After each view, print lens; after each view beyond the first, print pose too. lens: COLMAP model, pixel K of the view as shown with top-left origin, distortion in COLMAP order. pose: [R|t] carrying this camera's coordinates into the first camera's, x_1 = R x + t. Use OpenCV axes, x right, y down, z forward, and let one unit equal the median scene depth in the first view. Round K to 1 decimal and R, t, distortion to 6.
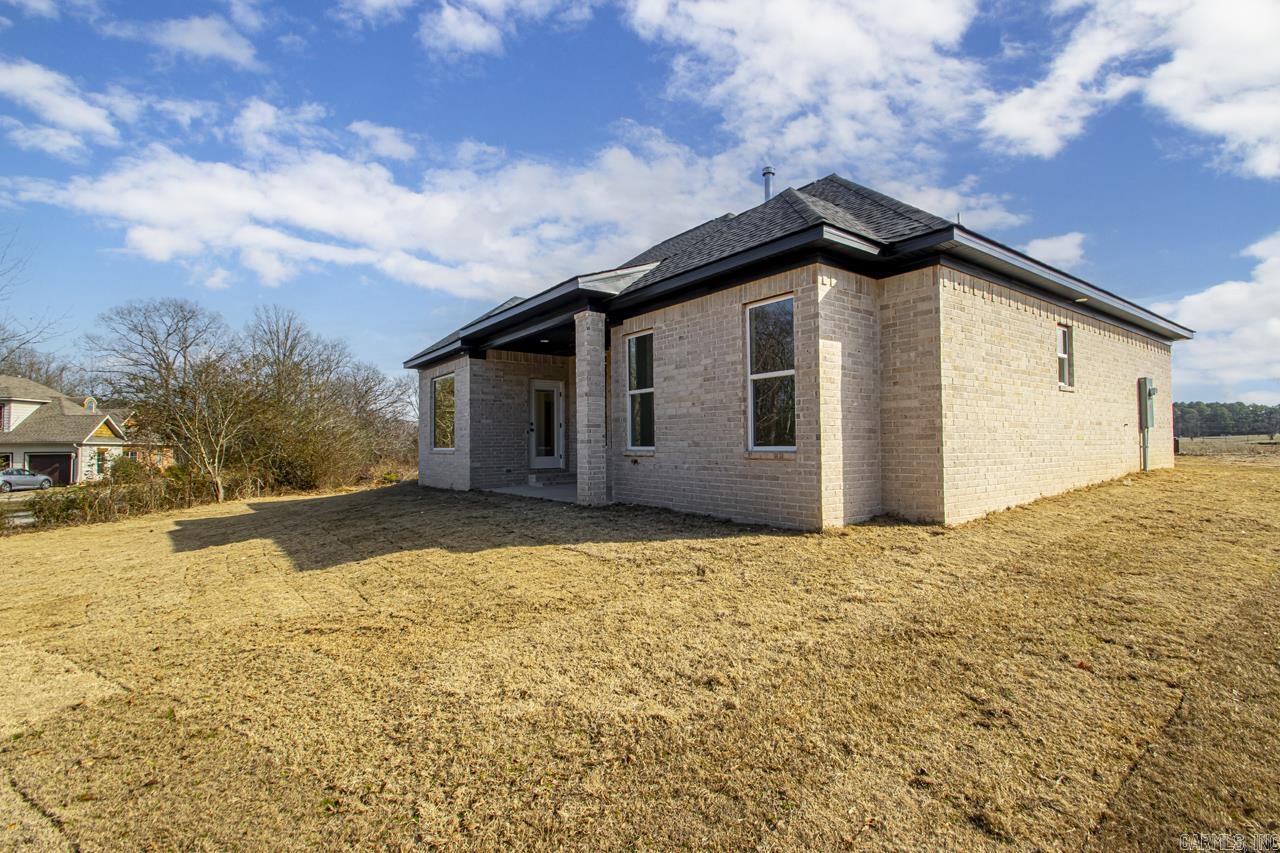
lens RADIAL K [[608.7, 0, 633.9], [0, 608.7, 427.0], [0, 0, 1]] dist [0.018115, -0.015811]
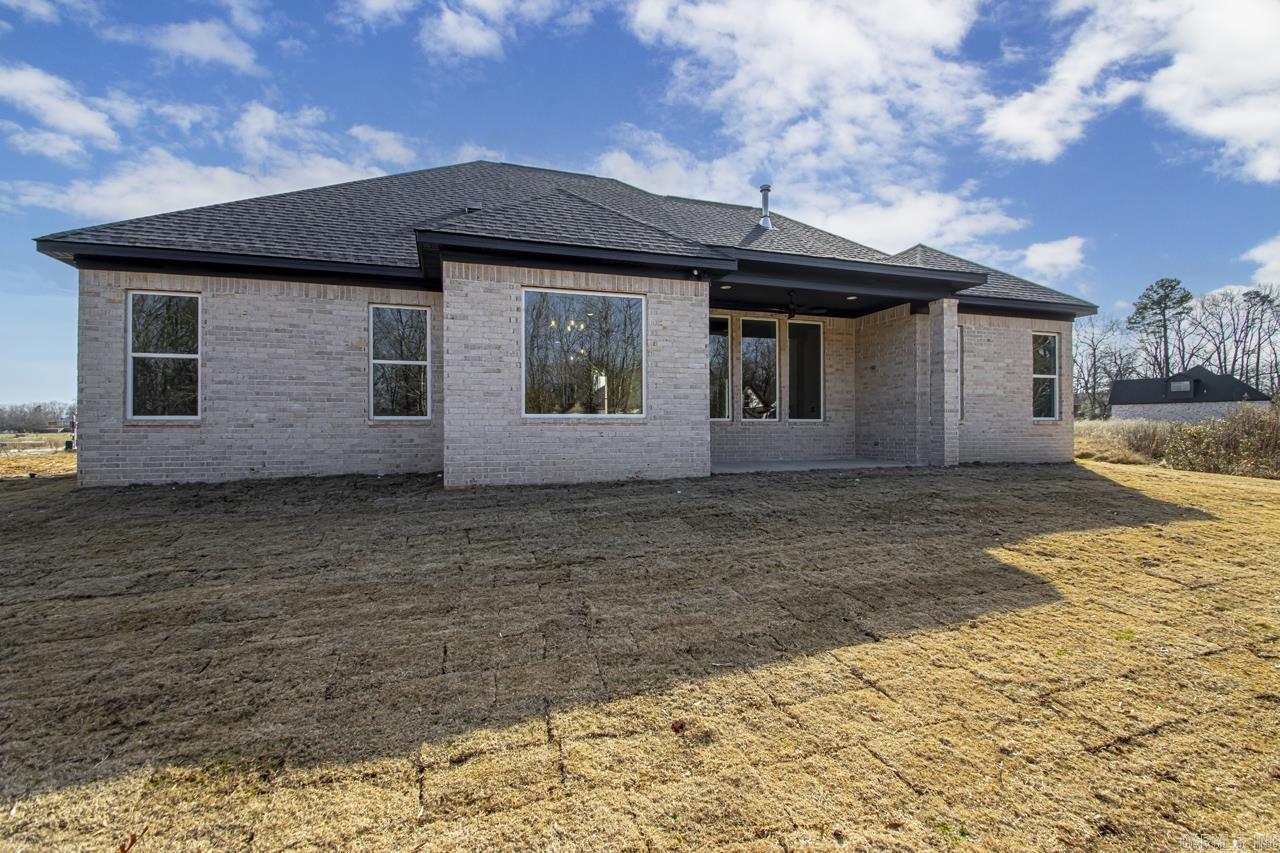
lens RADIAL K [[608.7, 0, 653.2], [0, 608.7, 429.3], [0, 0, 1]] dist [0.018115, -0.015811]
pose [[0.283588, 0.011944, 0.958872, -1.530605], [-0.026436, 0.999640, -0.004633, 0.089447], [-0.958582, -0.024035, 0.283801, 1.366903]]
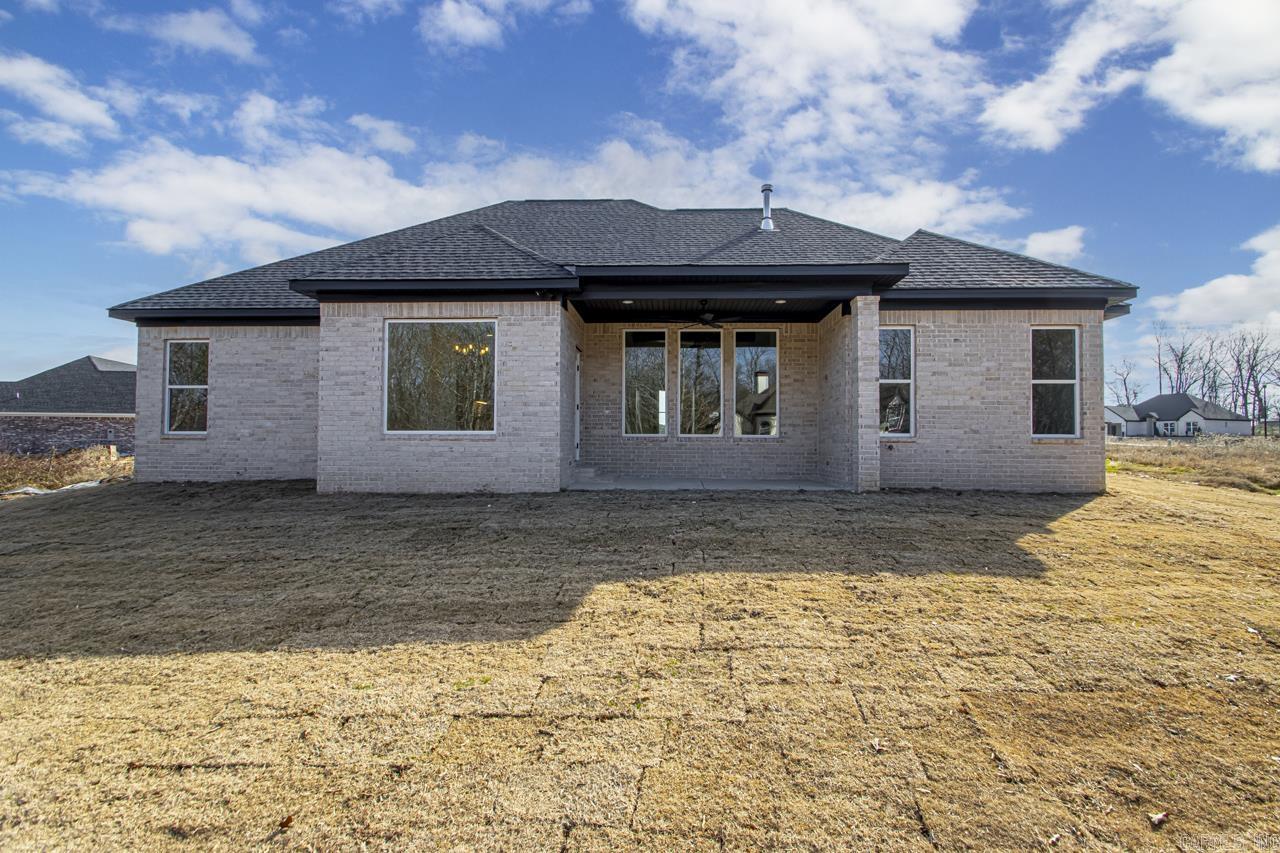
lens RADIAL K [[608.7, 0, 651.4], [0, 608.7, 431.5], [0, 0, 1]] dist [0.018115, -0.015811]
pose [[0.616491, 0.026682, 0.786909, -1.217665], [-0.034322, 0.999386, -0.006998, 0.057173], [-0.786613, -0.022695, 0.617029, 0.750733]]
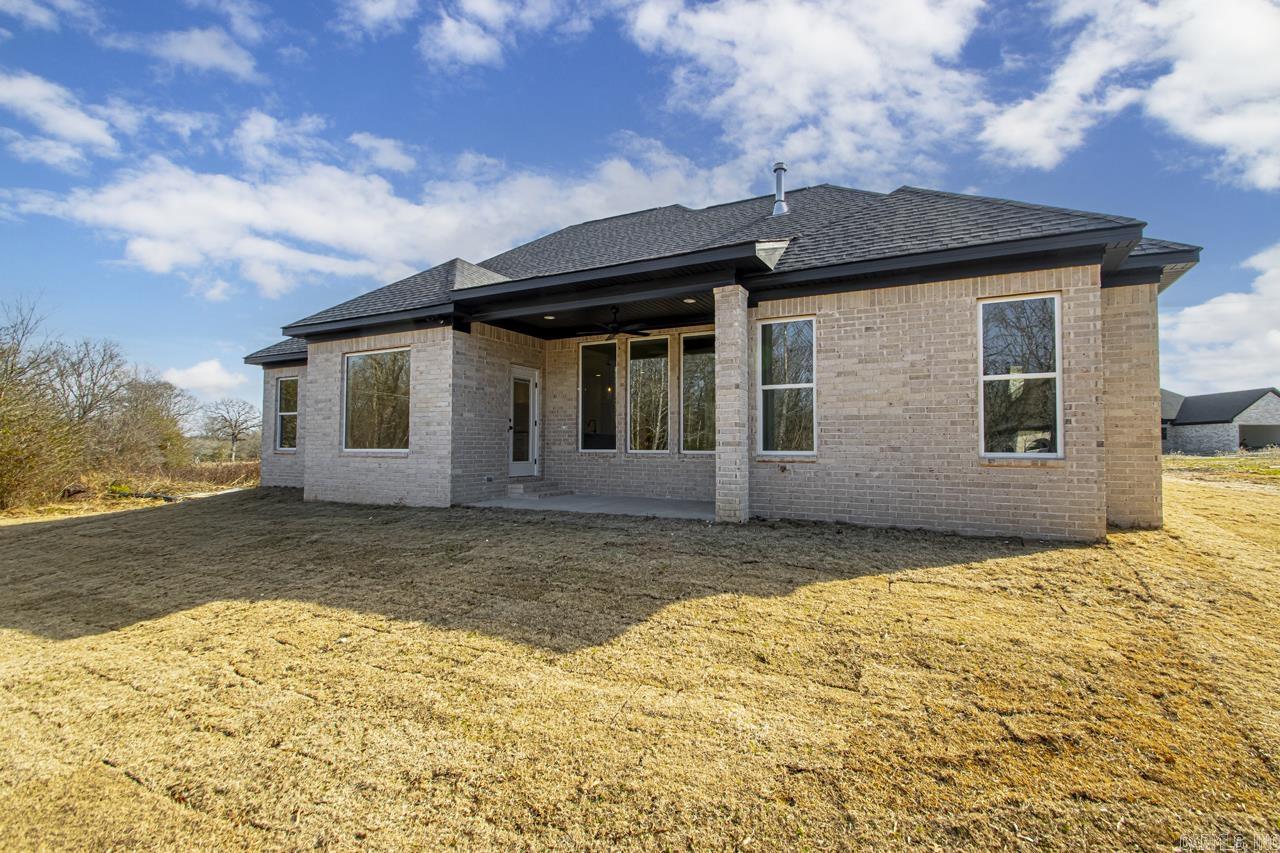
lens RADIAL K [[608.7, 0, 643.7], [0, 608.7, 428.5], [0, 0, 1]] dist [0.018115, -0.015811]
pose [[0.898315, 0.027286, 0.438504, -0.614371], [-0.025482, 0.999625, -0.009999, 0.016152], [-0.438613, -0.002191, 0.898674, 0.353300]]
